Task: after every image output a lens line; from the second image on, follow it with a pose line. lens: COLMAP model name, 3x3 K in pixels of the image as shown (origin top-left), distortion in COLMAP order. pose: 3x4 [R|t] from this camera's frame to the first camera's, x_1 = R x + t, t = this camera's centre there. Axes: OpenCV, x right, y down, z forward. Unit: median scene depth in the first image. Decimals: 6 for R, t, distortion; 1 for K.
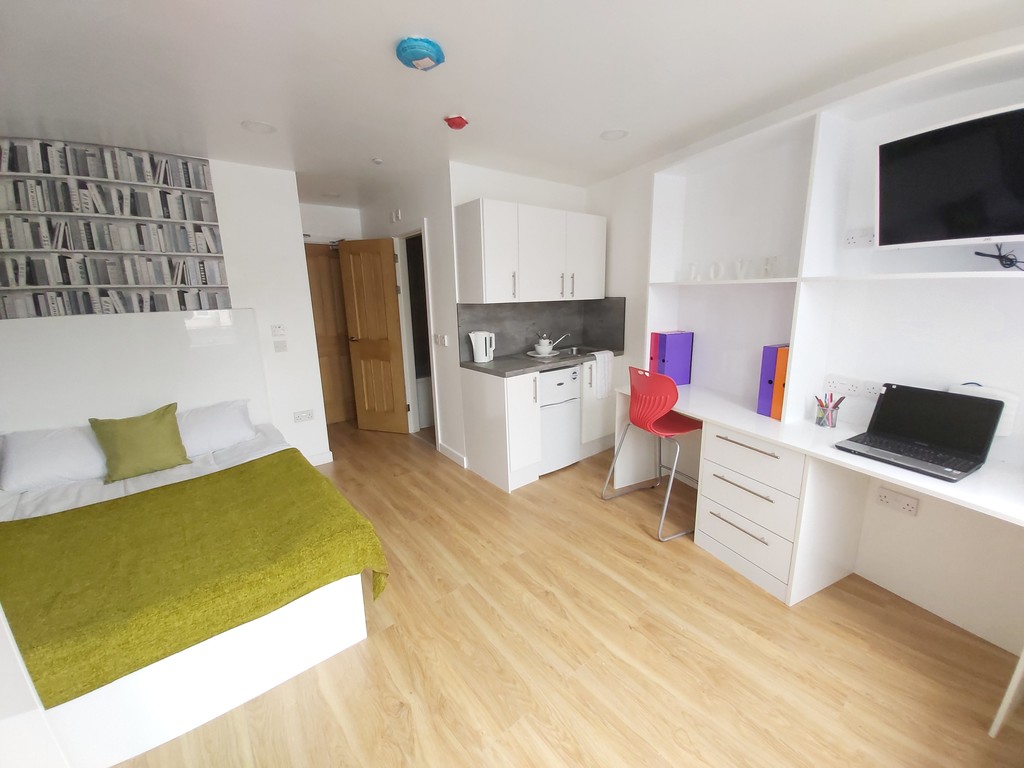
lens RADIAL K [[404.1, 0, 509.1], [0, 404.1, 377.8], [0, 0, 1]] dist [0.011387, -0.014540]
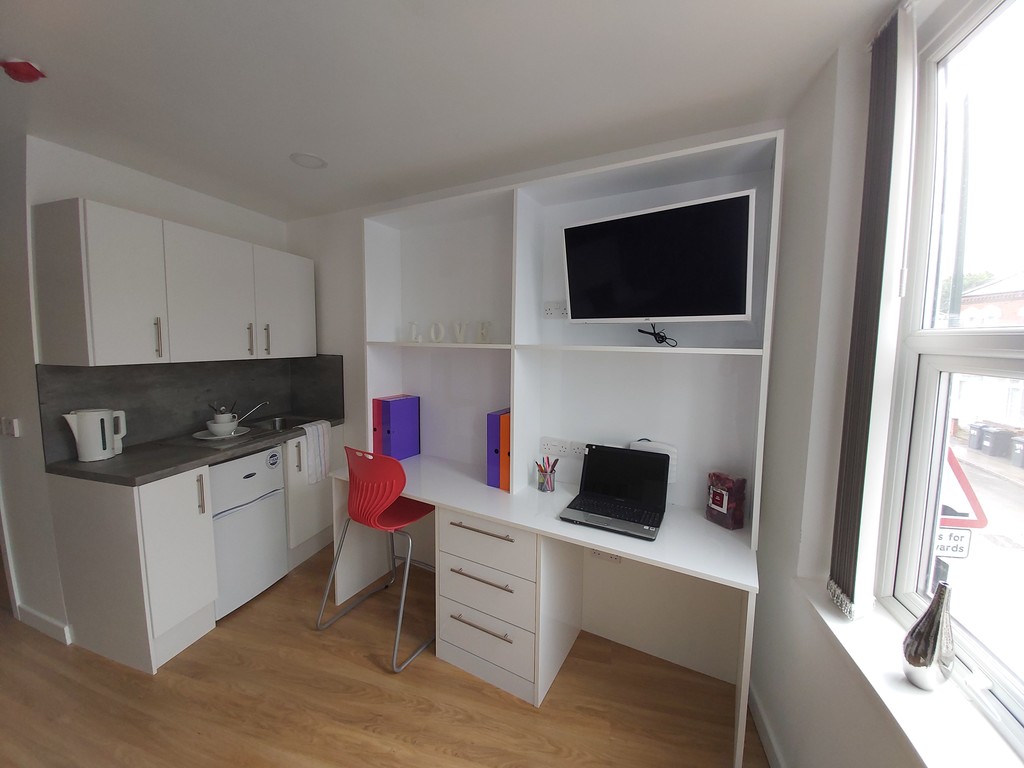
lens RADIAL K [[404.1, 0, 509.1], [0, 404.1, 377.8], [0, 0, 1]] dist [0.011387, -0.014540]
pose [[0.808465, -0.019407, 0.588225, 0.090600], [0.089826, 0.991816, -0.090735, -0.056488], [-0.581649, 0.126194, 0.803591, 0.157660]]
